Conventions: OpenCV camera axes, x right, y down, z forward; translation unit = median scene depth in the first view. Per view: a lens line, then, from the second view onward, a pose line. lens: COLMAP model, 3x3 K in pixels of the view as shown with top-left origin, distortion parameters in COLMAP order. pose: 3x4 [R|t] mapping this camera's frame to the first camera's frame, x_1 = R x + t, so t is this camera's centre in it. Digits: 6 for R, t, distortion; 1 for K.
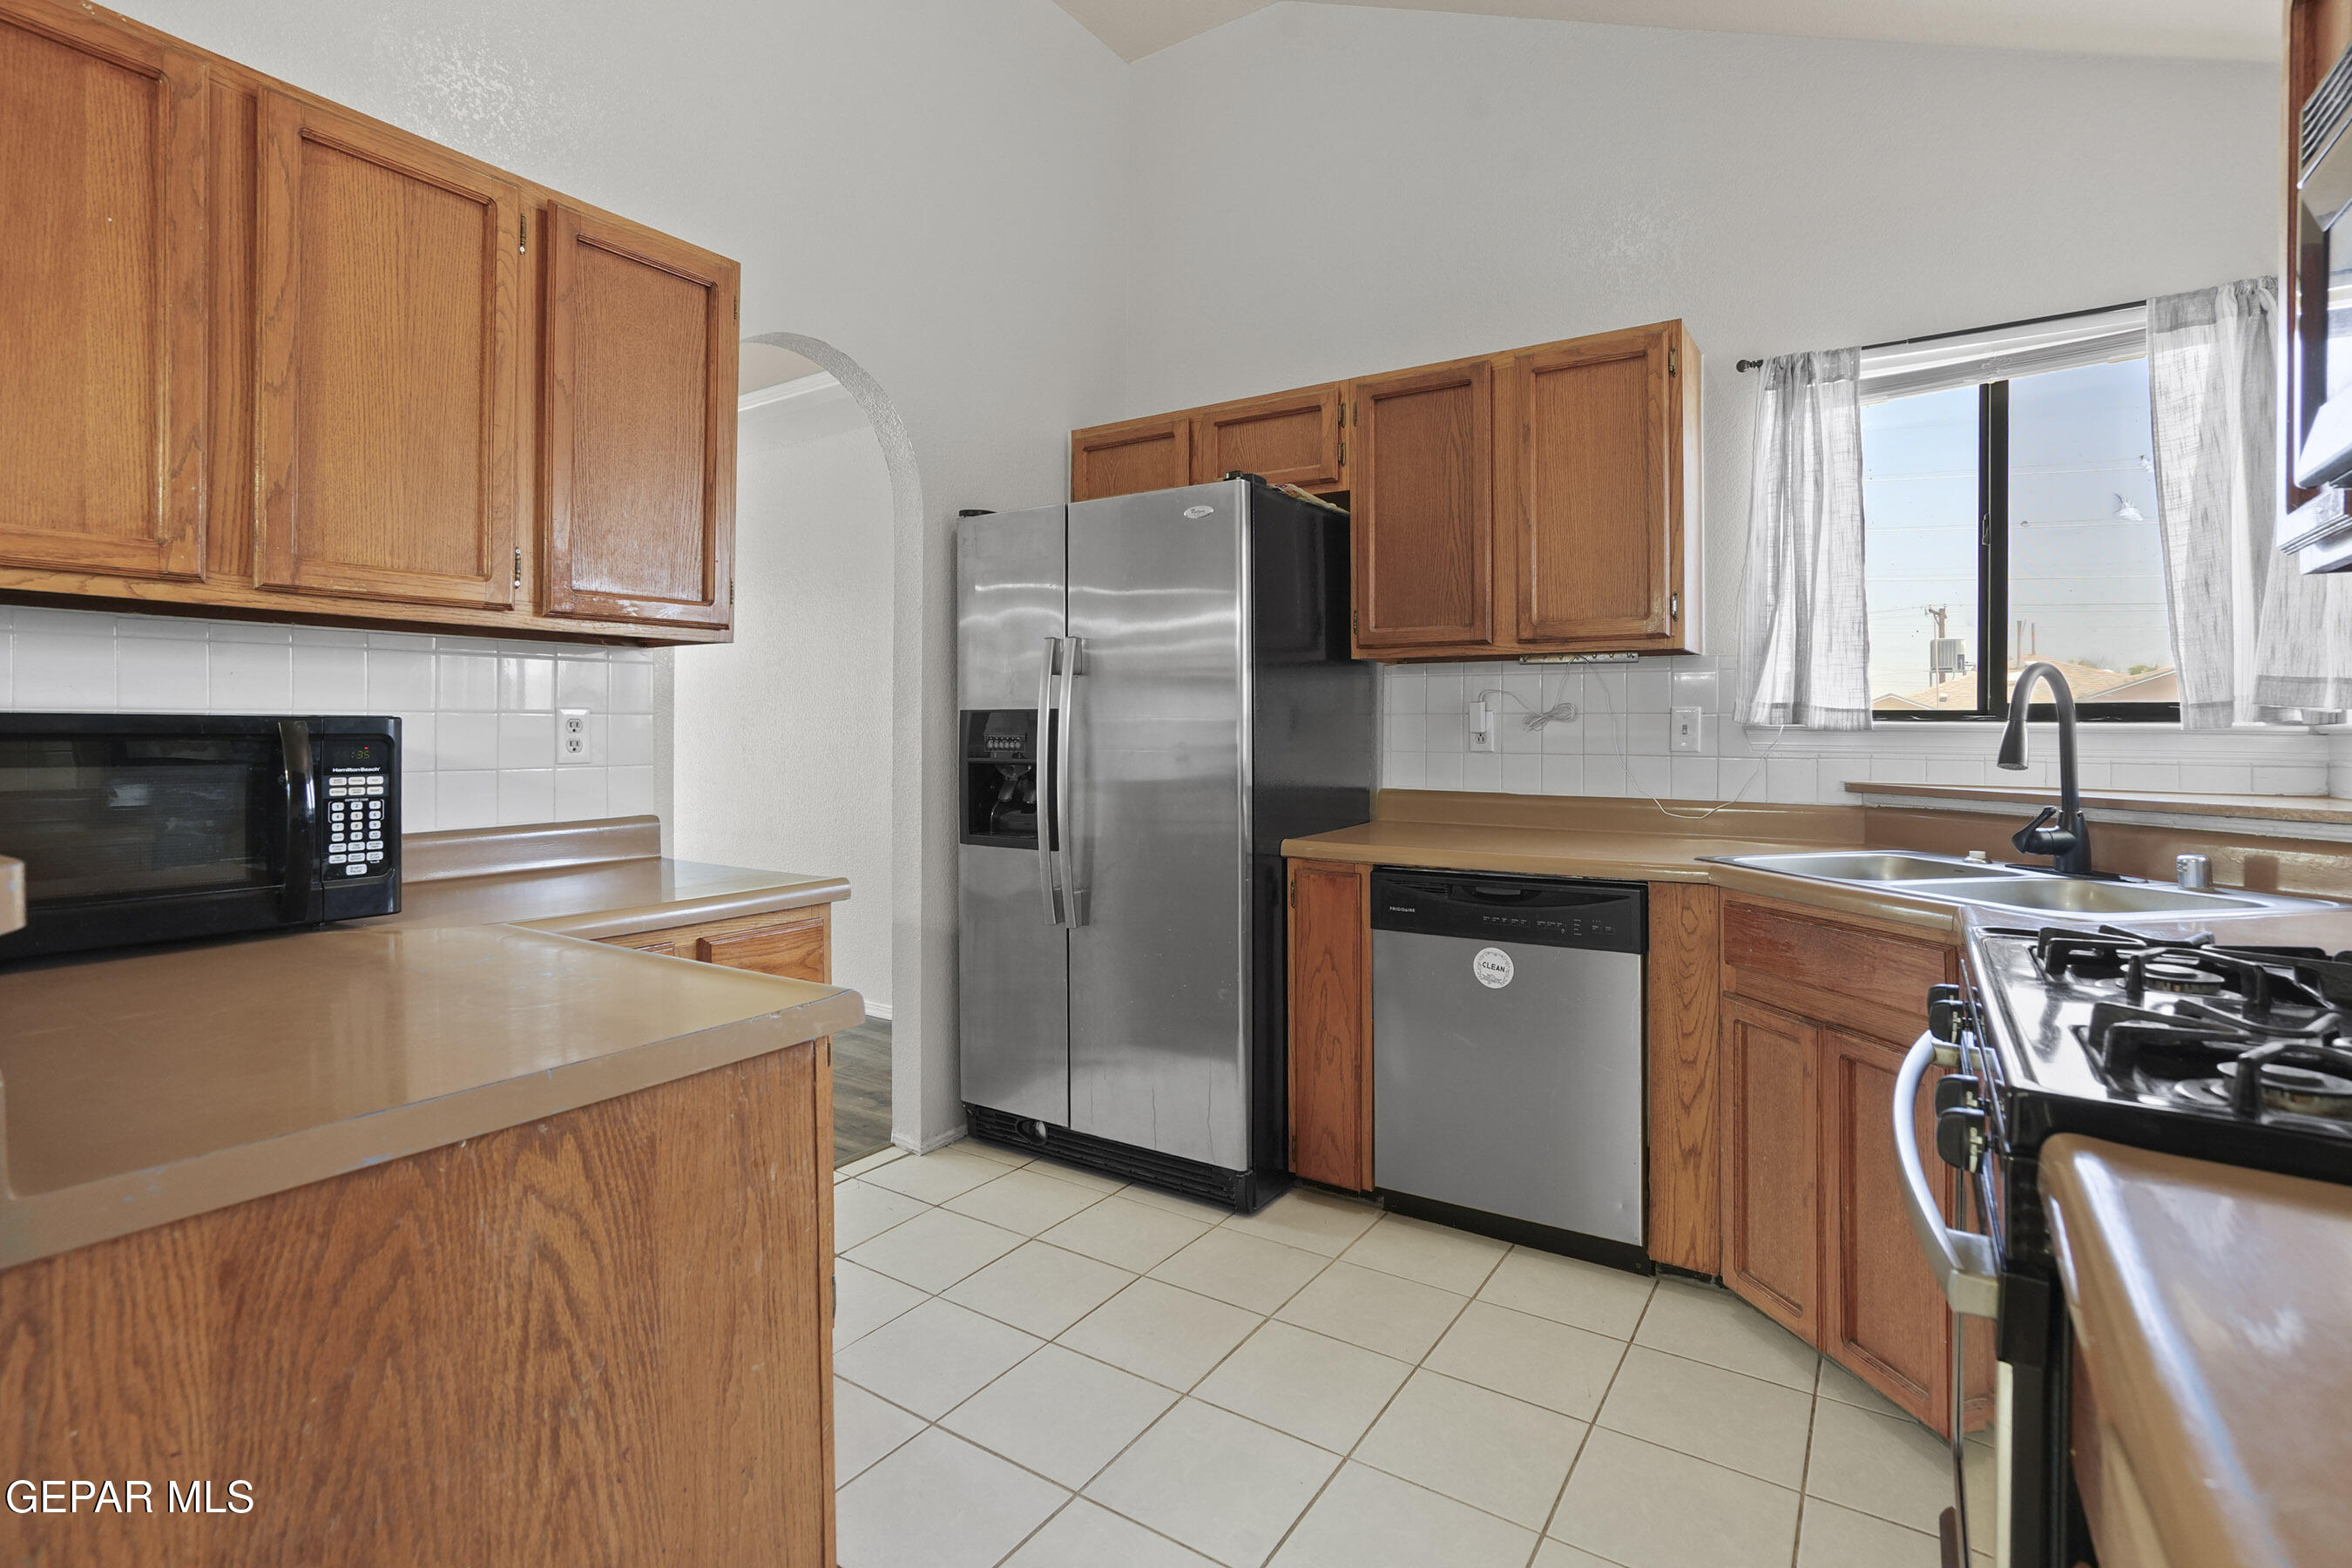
lens RADIAL K [[1098.5, 0, 1164.0], [0, 1098.5, 740.0], [0, 0, 1]] dist [-0.050009, 0.024293]
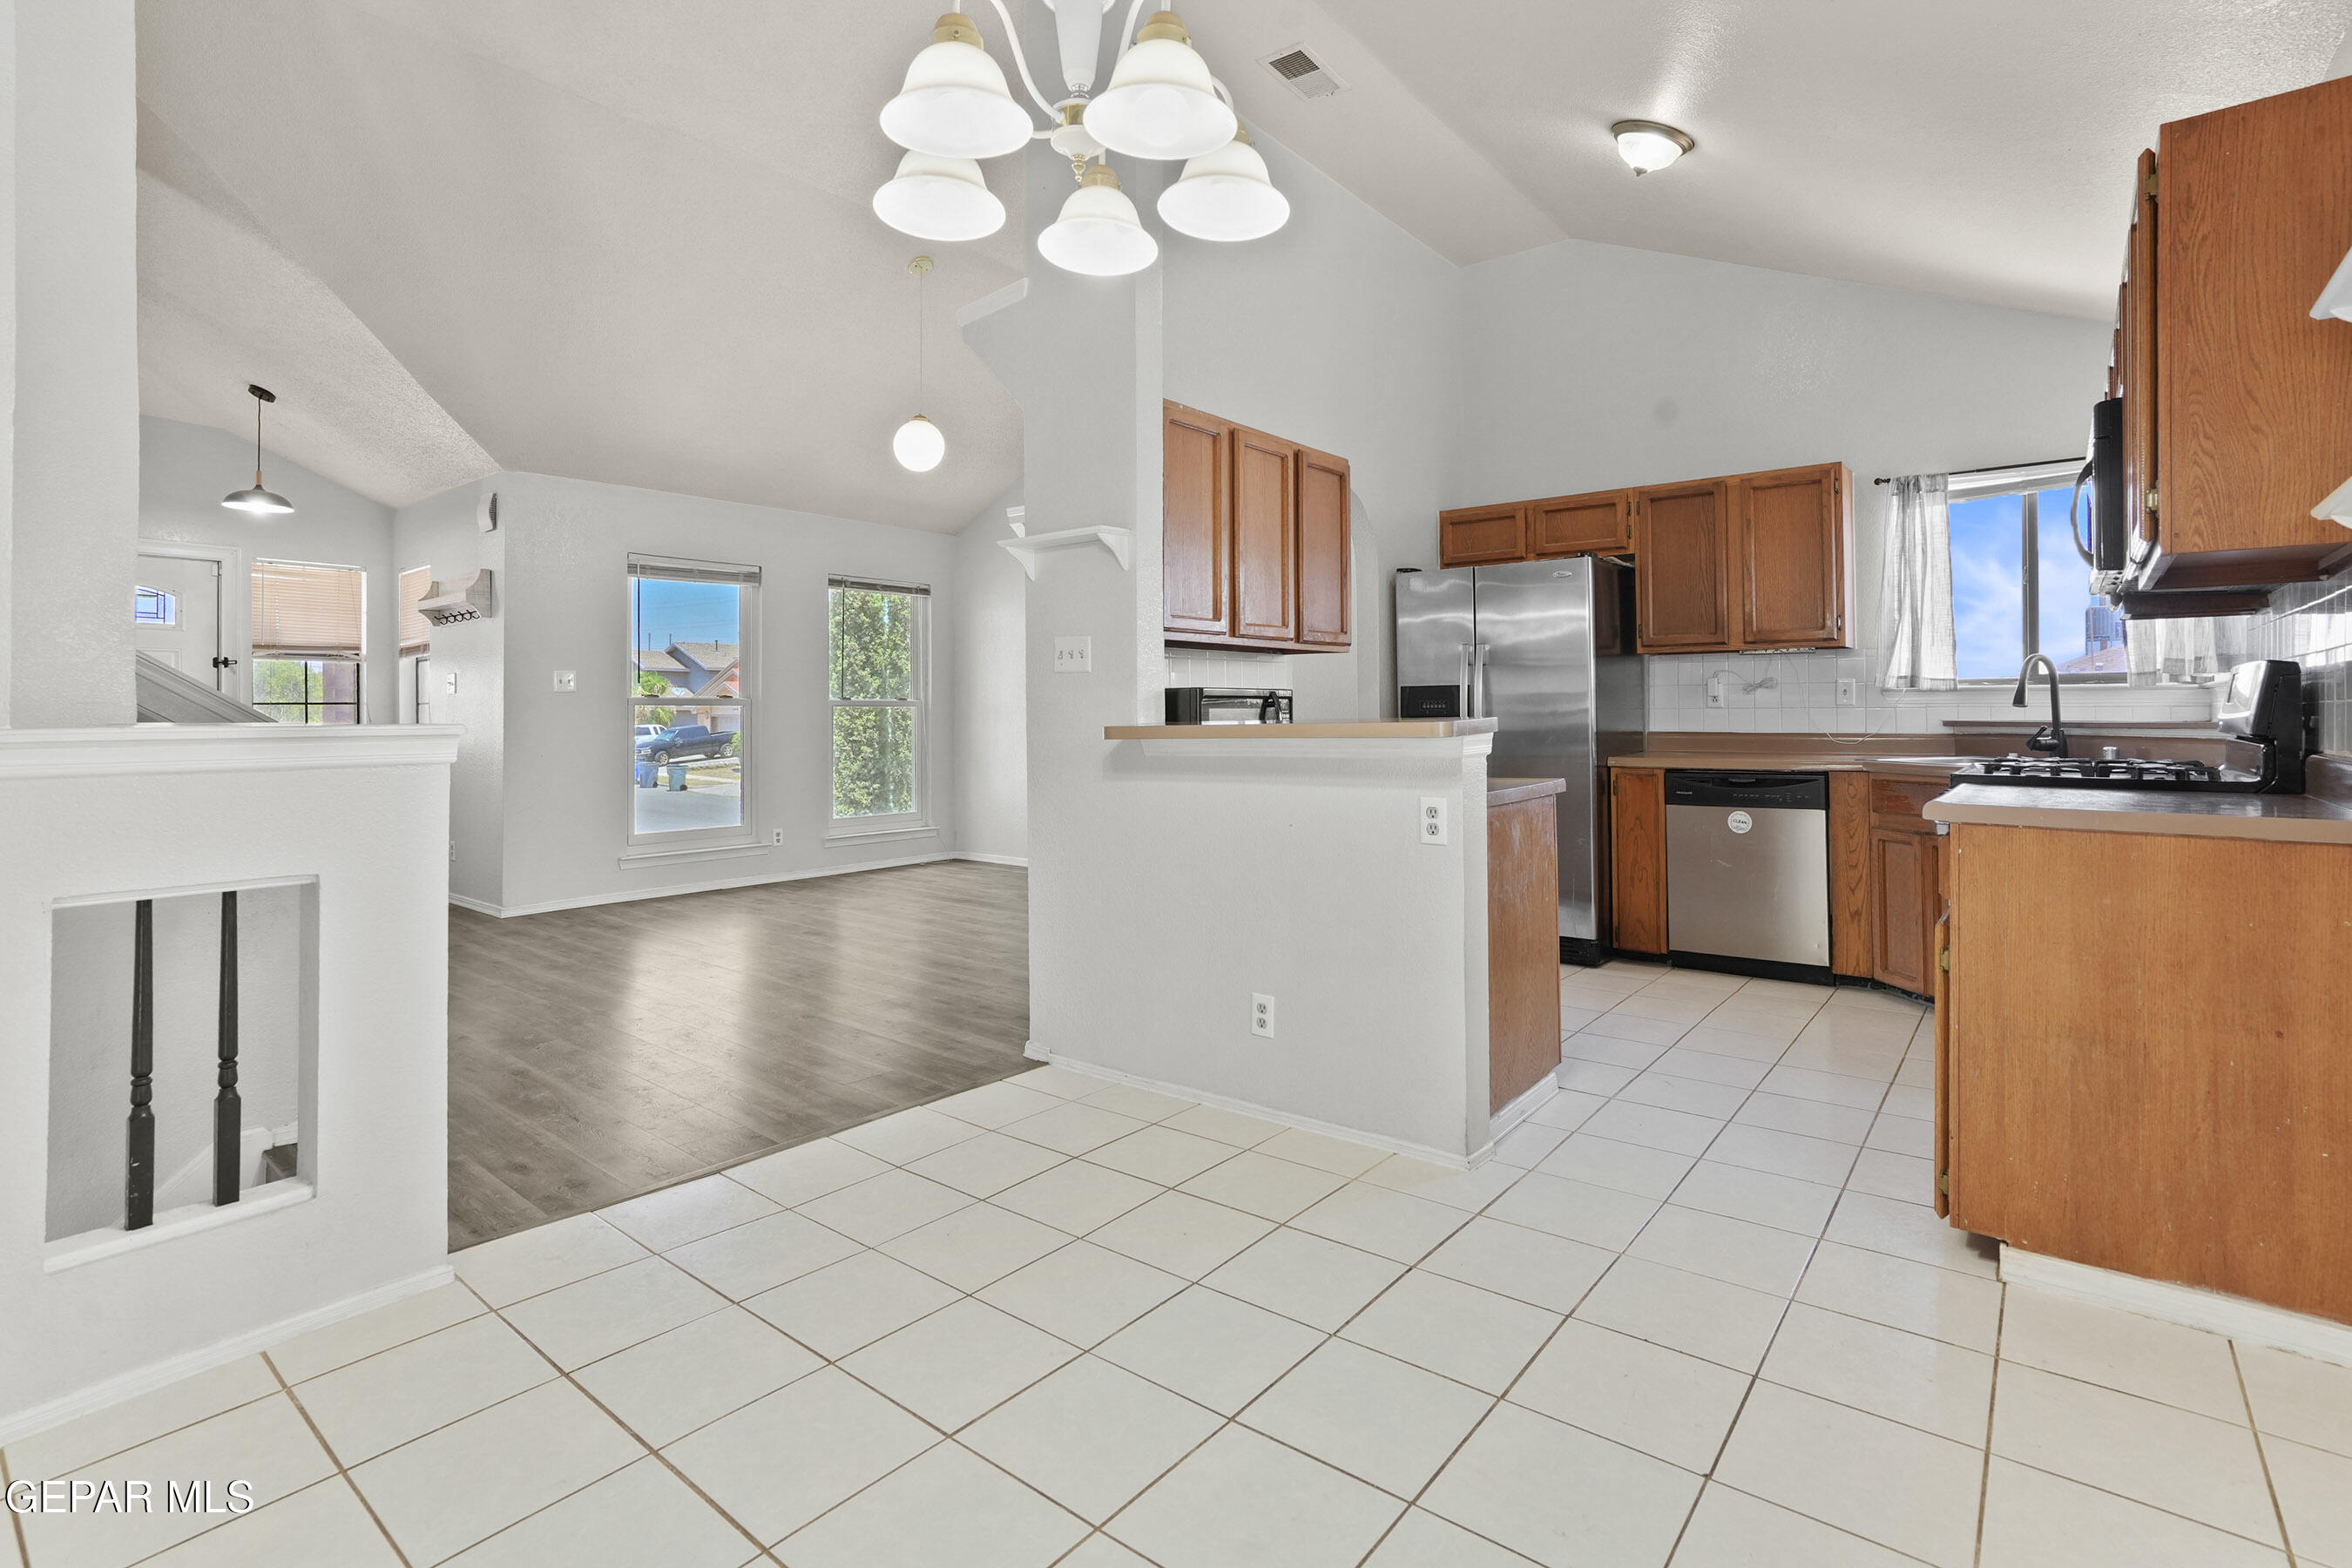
lens RADIAL K [[1105.9, 0, 1179.1], [0, 1105.9, 711.6], [0, 0, 1]] dist [-0.019480, 0.000641]
pose [[0.996488, -0.010648, -0.083061, -0.456701], [0.009916, 0.999908, -0.009226, 0.028939], [0.083151, 0.008370, 0.996502, -0.875350]]
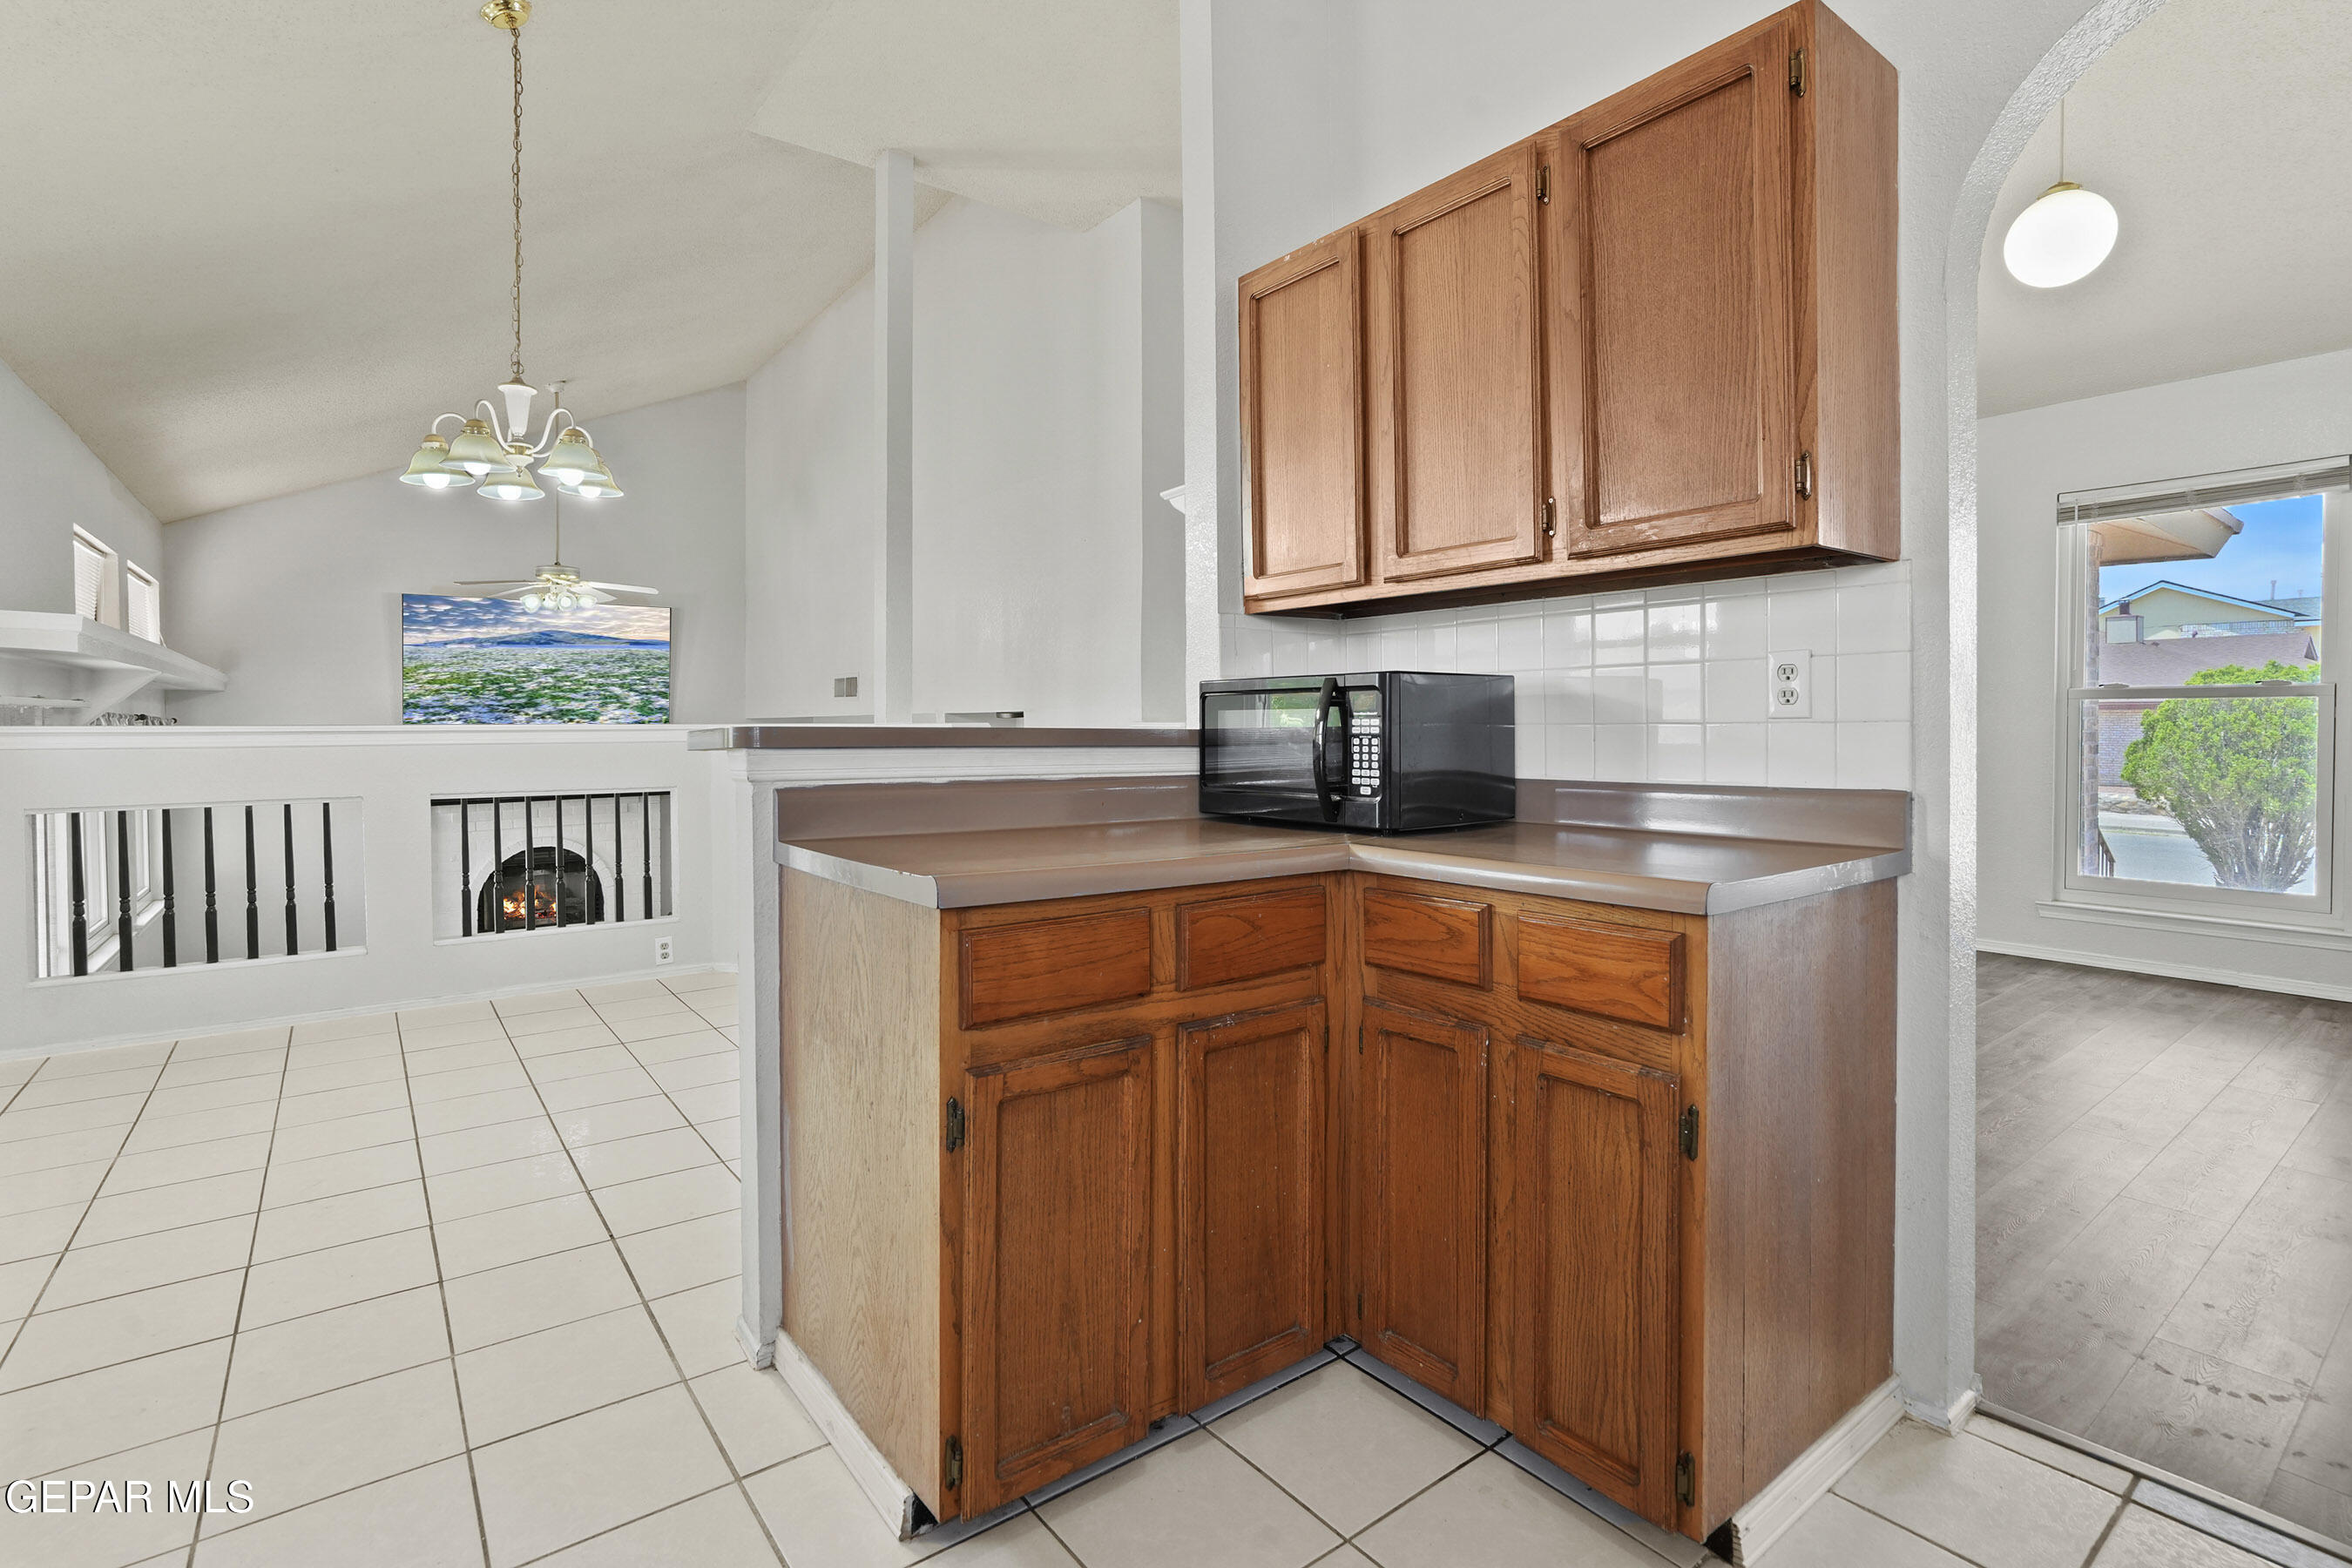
lens RADIAL K [[1098.5, 0, 1164.0], [0, 1098.5, 740.0], [0, 0, 1]] dist [-0.050009, 0.024293]
pose [[-0.328166, 0.014778, -0.944505, 0.345554], [-0.000110, 0.999877, 0.015683, 0.023025], [0.944620, 0.005250, -0.328124, 0.715852]]
